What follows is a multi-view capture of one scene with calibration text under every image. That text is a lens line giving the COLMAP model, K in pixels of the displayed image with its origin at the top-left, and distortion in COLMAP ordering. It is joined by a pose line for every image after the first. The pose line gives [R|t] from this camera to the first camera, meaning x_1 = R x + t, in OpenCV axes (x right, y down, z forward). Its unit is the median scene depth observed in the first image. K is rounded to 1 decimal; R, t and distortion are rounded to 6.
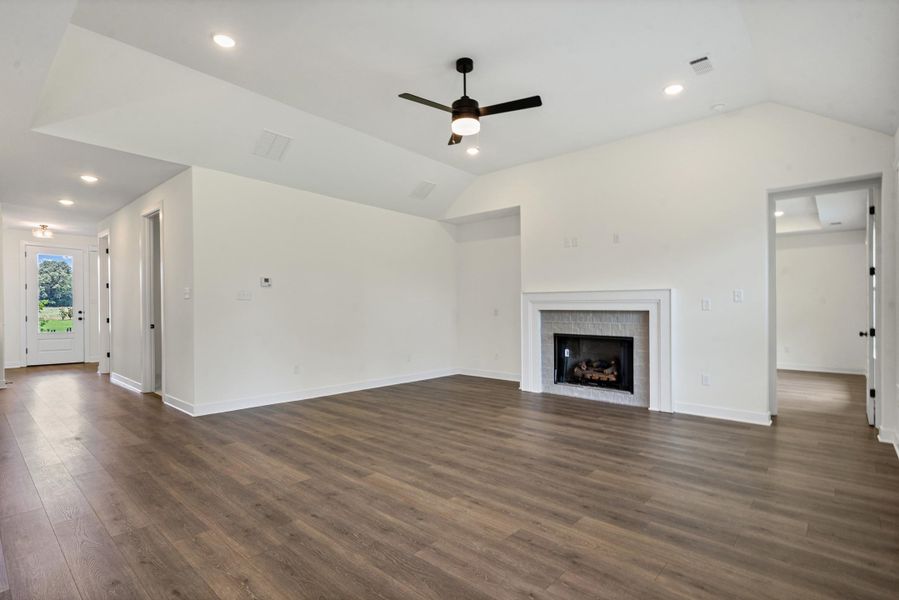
lens RADIAL K [[438.6, 0, 449.2], [0, 438.6, 319.4], [0, 0, 1]] dist [-0.000297, 0.000031]
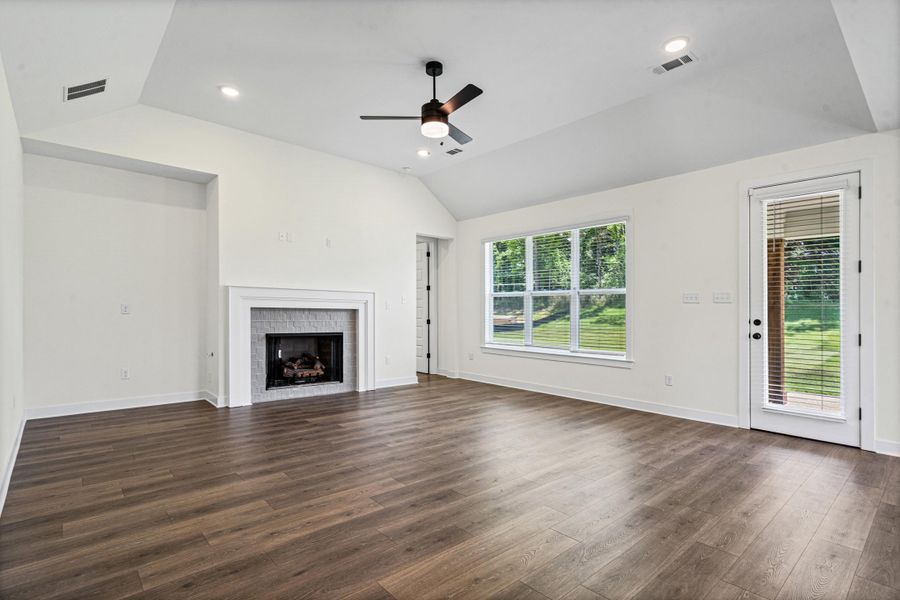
lens RADIAL K [[420.8, 0, 450.8], [0, 420.8, 306.7], [0, 0, 1]] dist [-0.000007, 0.000113]
pose [[0.133337, 0.008223, 0.991037, -0.622027], [0.008086, 0.999923, -0.009384, -0.013554], [-0.991038, 0.009265, 0.133260, 0.569531]]
